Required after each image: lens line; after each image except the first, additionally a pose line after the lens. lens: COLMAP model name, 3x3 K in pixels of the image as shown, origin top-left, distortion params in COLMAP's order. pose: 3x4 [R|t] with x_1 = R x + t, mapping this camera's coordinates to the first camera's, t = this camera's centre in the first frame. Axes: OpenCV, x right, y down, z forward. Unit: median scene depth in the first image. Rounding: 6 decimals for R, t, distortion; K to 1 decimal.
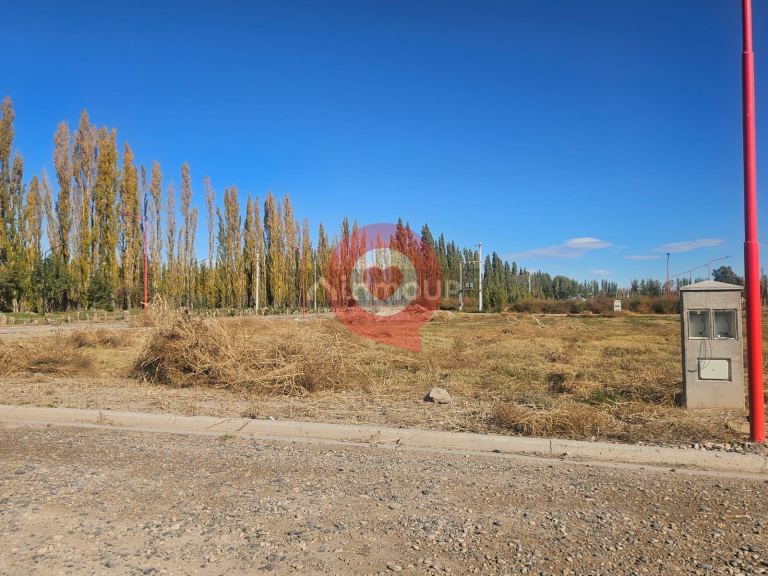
lens RADIAL K [[629.9, 0, 381.3], [0, 629.9, 284.8], [0, 0, 1]] dist [0.051752, -0.024080]
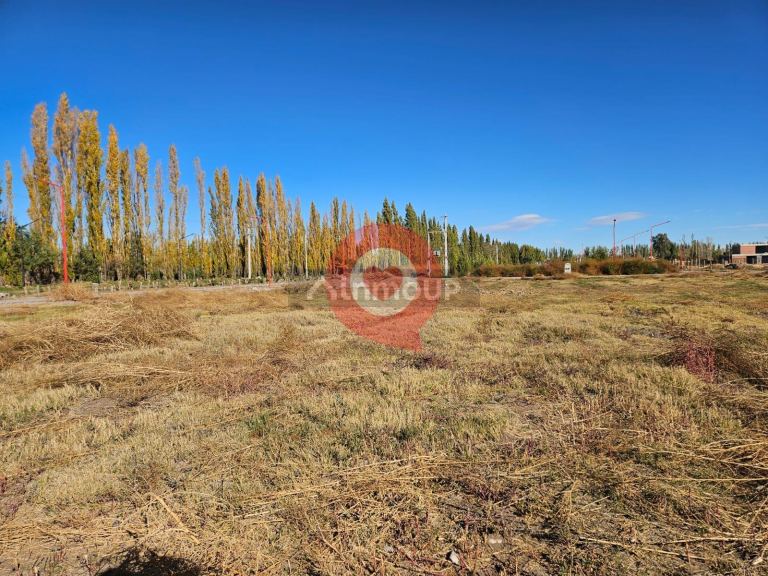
lens RADIAL K [[508.6, 0, 386.7], [0, 508.6, 286.7], [0, 0, 1]] dist [0.053437, -0.037894]
pose [[0.999768, -0.020668, 0.006132, 0.042701], [0.020256, 0.997934, 0.060969, 0.003324], [-0.007380, -0.060831, 0.998121, 0.094657]]
